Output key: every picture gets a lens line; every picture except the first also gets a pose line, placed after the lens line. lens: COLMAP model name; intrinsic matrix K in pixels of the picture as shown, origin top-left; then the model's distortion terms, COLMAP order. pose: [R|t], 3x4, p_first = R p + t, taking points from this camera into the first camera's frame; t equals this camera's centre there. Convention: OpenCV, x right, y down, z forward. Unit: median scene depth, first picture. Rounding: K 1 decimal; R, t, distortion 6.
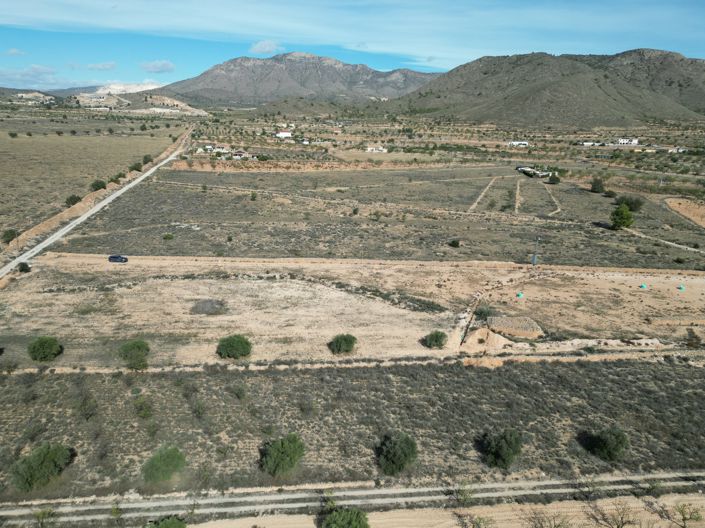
lens RADIAL K [[495.7, 0, 353.1], [0, 495.7, 265.9], [0, 0, 1]] dist [0.059128, -0.044645]
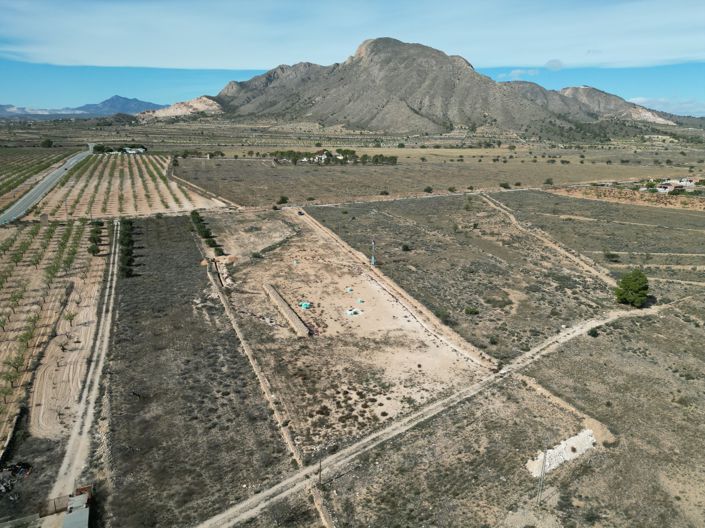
lens RADIAL K [[495.7, 0, 352.6], [0, 495.7, 263.9], [0, 0, 1]] dist [0.059128, -0.044645]
pose [[0.300439, 0.226612, -0.926490, 1.465862], [-0.287097, 0.947803, 0.138726, -0.156874], [0.909567, 0.224314, 0.349816, 0.548523]]
